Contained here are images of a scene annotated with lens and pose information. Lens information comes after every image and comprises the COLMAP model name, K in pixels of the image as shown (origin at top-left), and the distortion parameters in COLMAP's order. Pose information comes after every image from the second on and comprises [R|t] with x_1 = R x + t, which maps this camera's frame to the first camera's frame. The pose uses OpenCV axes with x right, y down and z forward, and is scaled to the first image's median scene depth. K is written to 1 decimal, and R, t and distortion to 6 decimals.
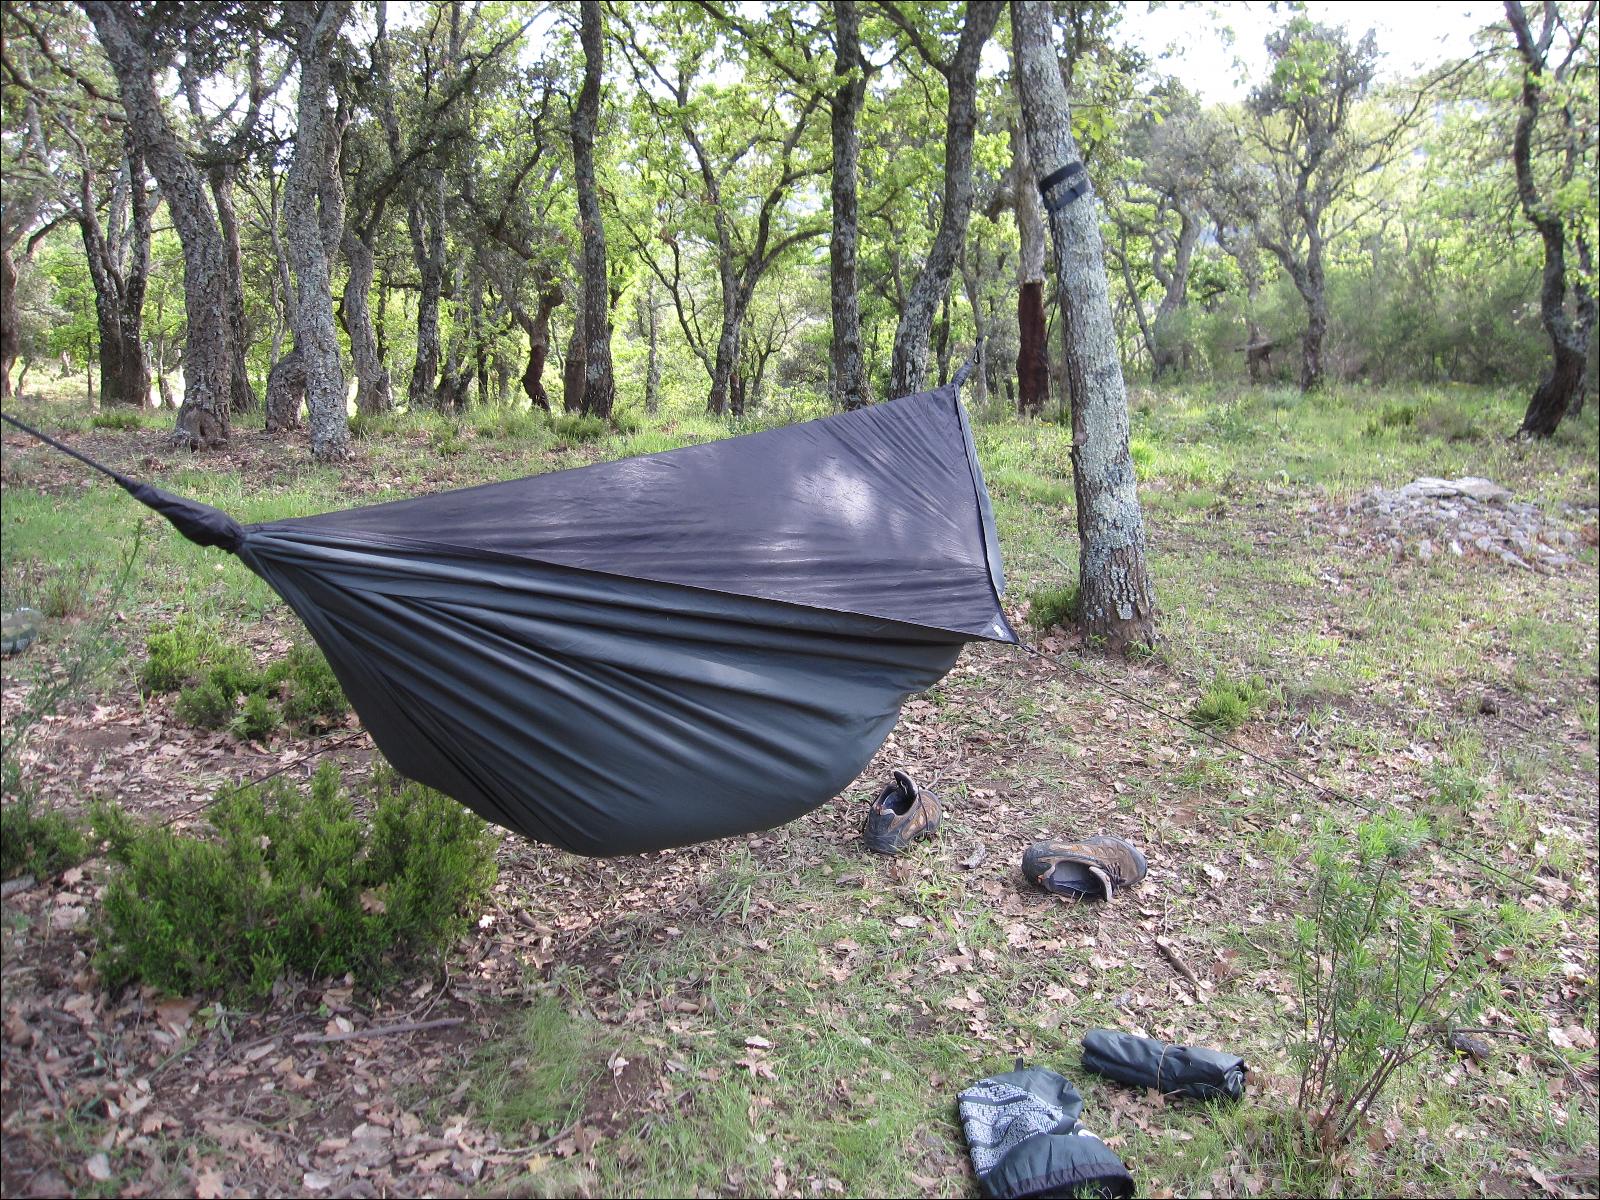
lens RADIAL K [[1331.7, 0, 806.3], [0, 1331.7, 602.1], [0, 0, 1]] dist [-0.076258, 0.043340]
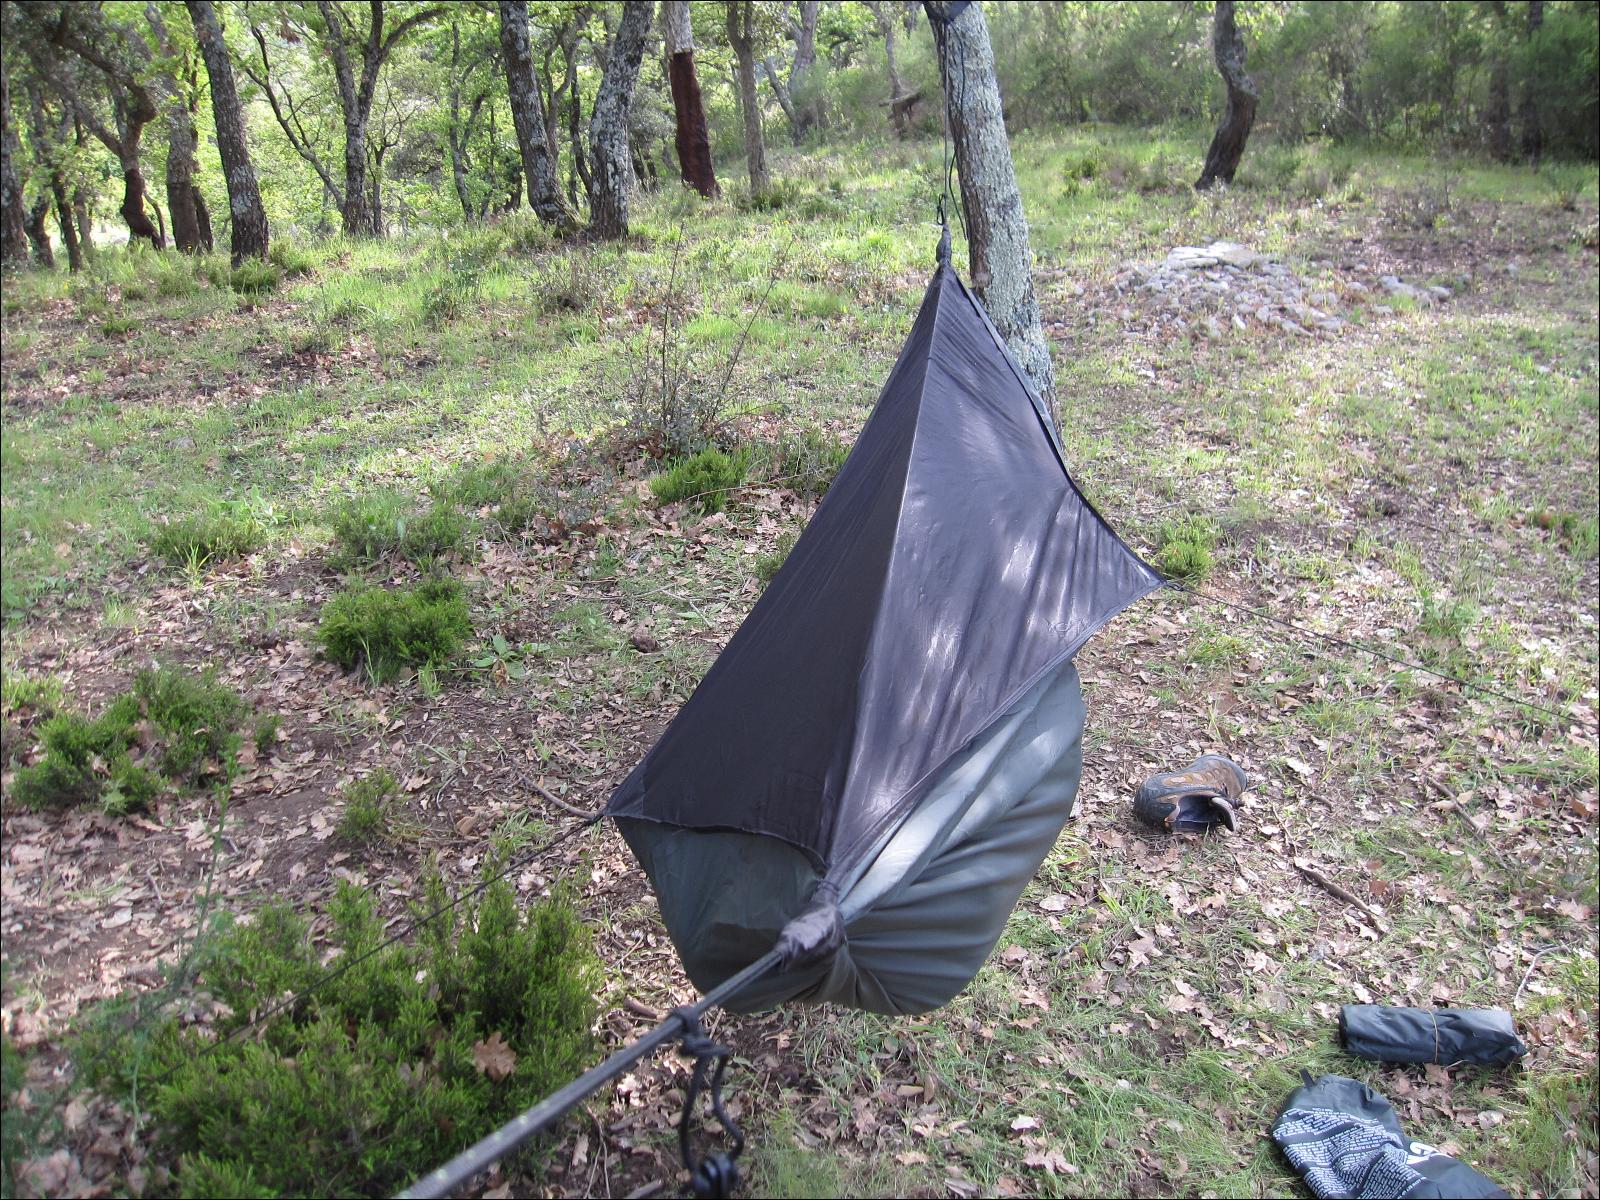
lens RADIAL K [[1331.7, 0, 804.7], [0, 1331.7, 593.3], [0, 0, 1]] dist [-0.076258, 0.043340]
pose [[0.955274, -0.164741, 0.245585, -0.109530], [0.122899, 0.976507, 0.177000, -0.058055], [-0.268975, -0.138901, 0.953079, 0.090792]]
